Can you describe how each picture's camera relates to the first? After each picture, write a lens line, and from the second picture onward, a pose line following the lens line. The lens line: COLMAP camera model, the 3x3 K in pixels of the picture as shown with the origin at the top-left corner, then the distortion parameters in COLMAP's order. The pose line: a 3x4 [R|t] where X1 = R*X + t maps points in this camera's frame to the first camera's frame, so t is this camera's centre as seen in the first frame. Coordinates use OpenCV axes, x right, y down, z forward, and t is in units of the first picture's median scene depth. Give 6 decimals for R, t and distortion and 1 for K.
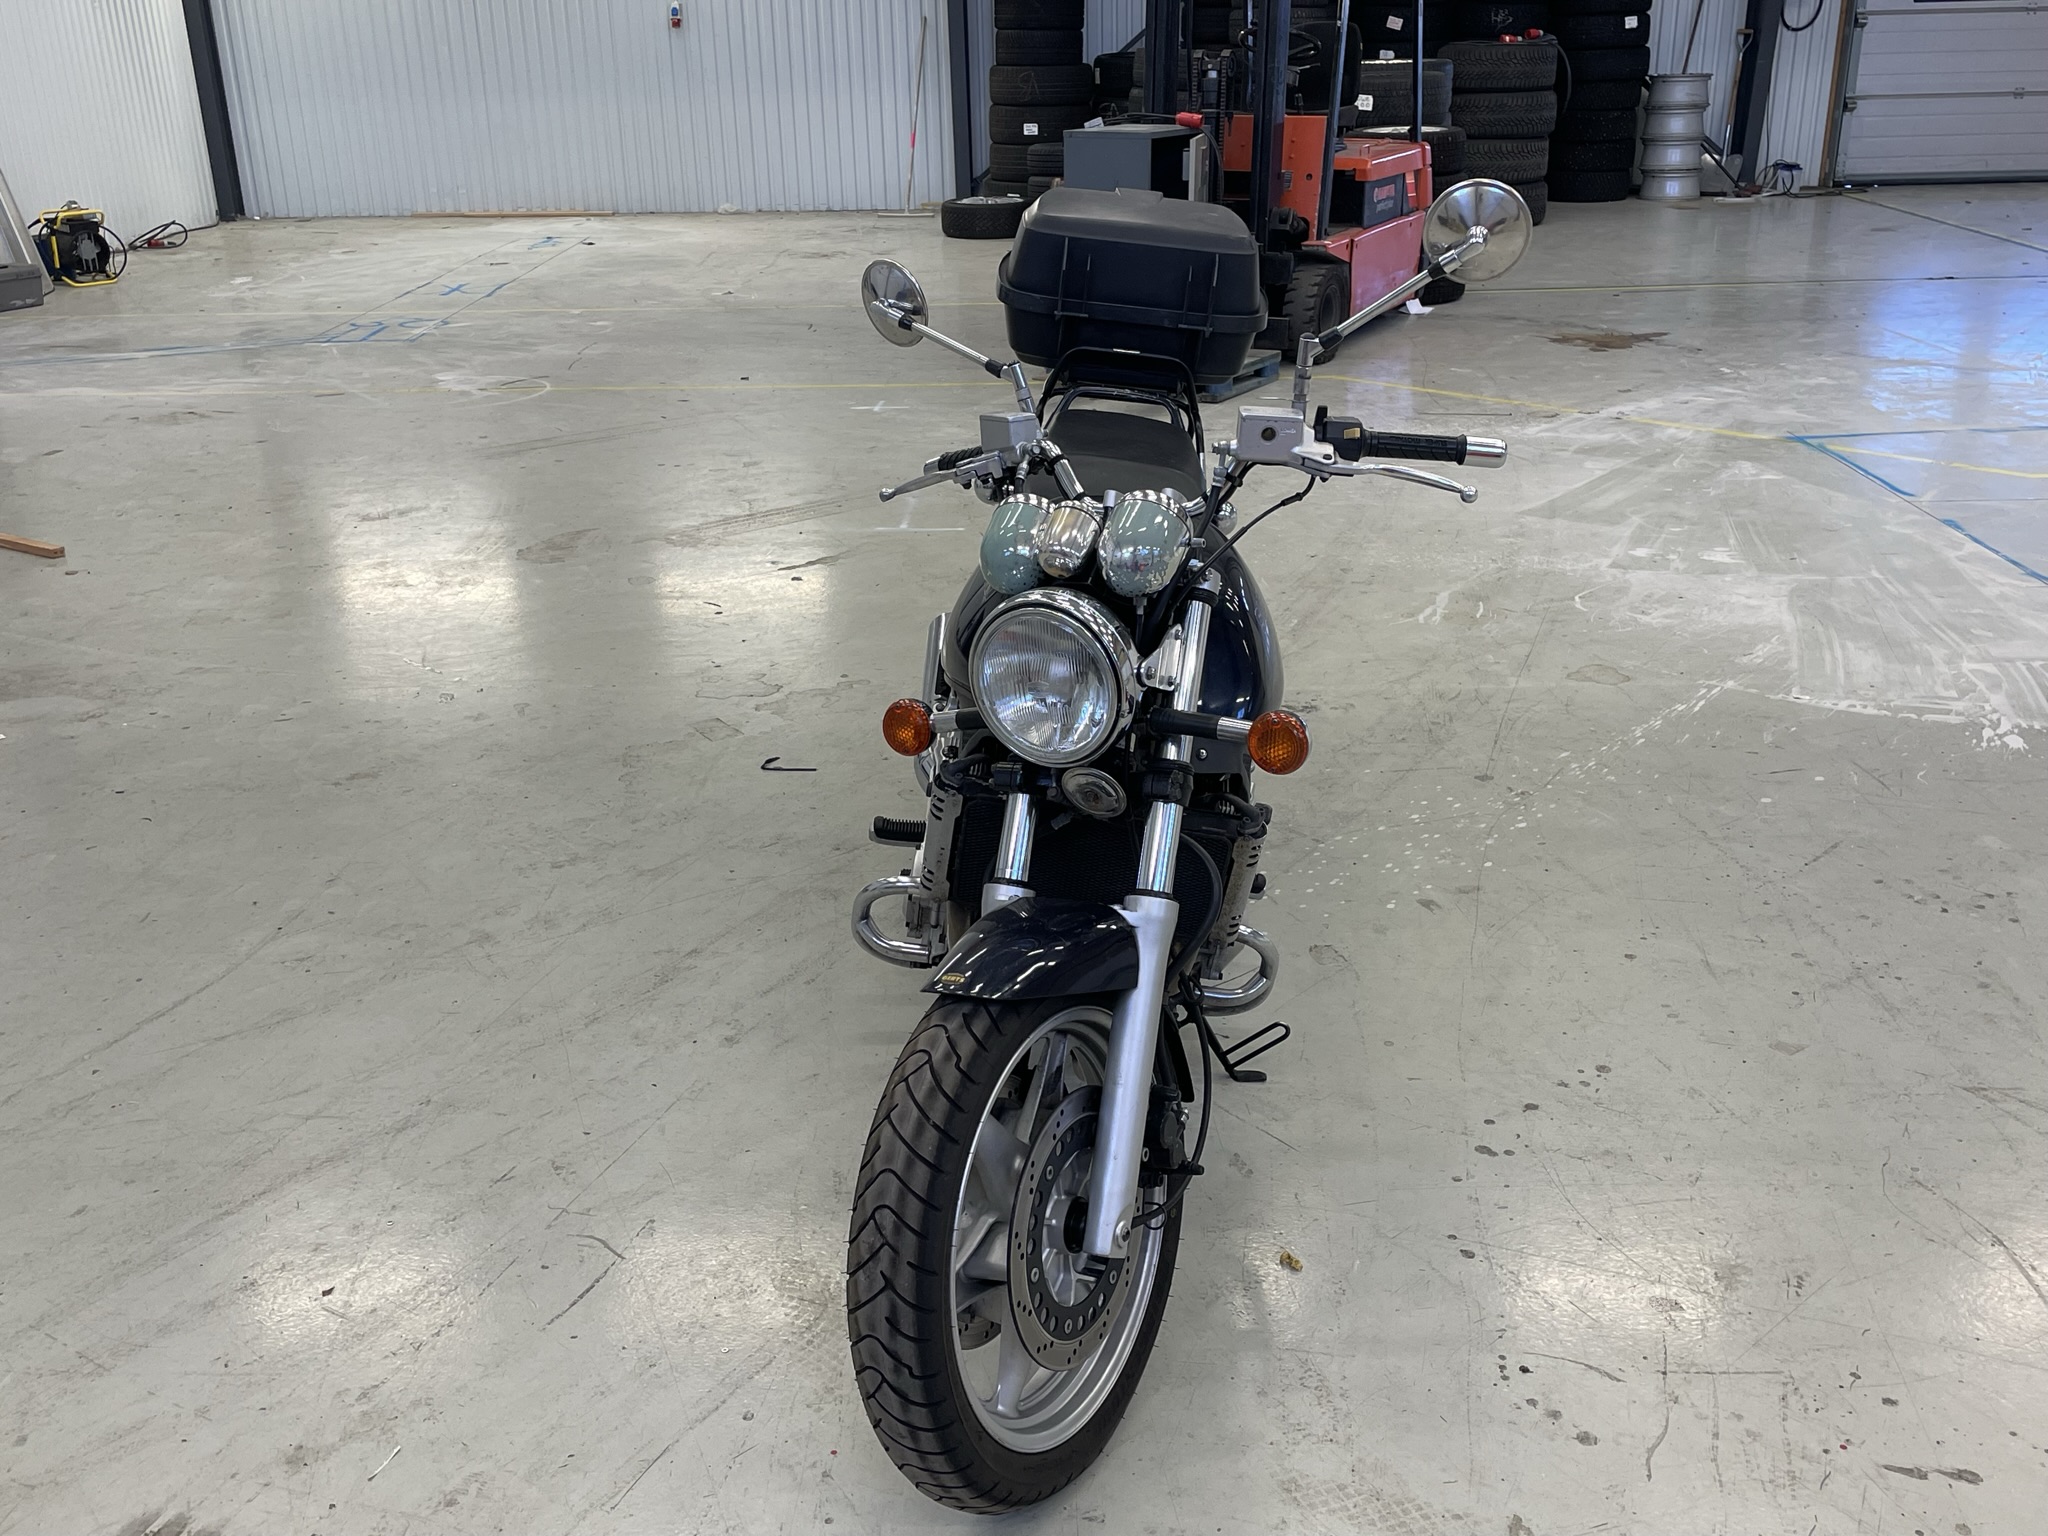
lens RADIAL K [[1957.9, 0, 1022.3], [0, 1957.9, 768.8], [0, 0, 1]] dist [-0.008157, 0.000000]
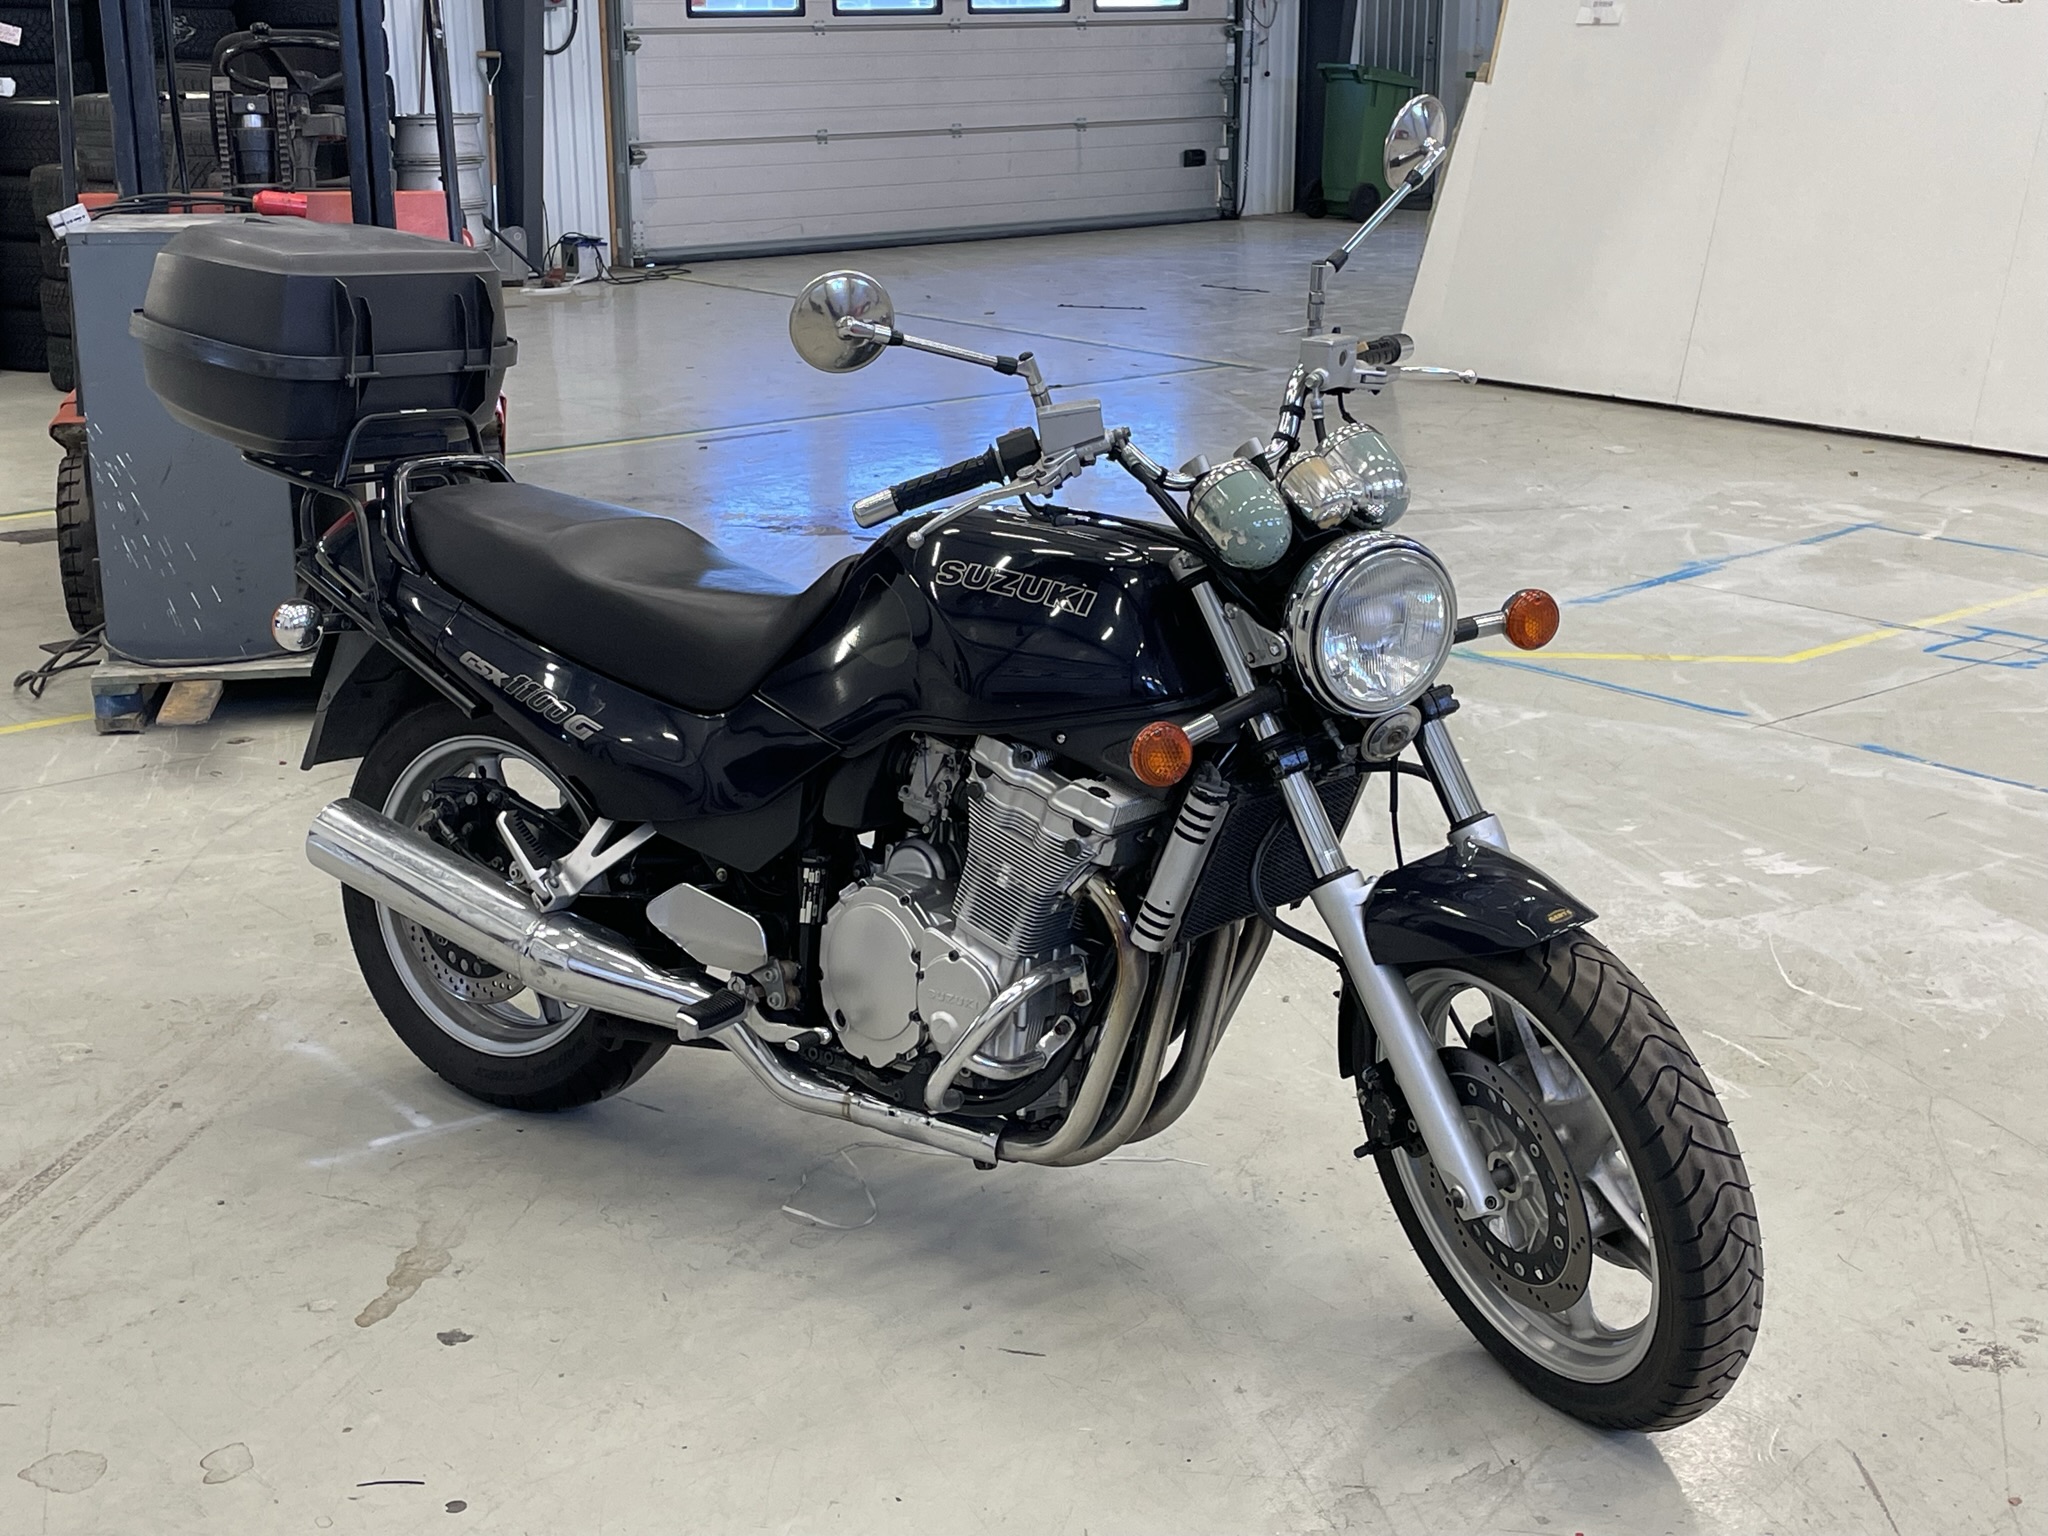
lens RADIAL K [[2687.3, 0, 1023.0], [0, 2687.3, 768.2], [0, 0, 1]] dist [0.063072, 0.000000]
pose [[0.766620, -0.157593, 0.622462, -0.338891], [0.221622, 0.974782, -0.026157, -0.159709], [-0.602642, 0.158004, 0.782213, 0.439334]]
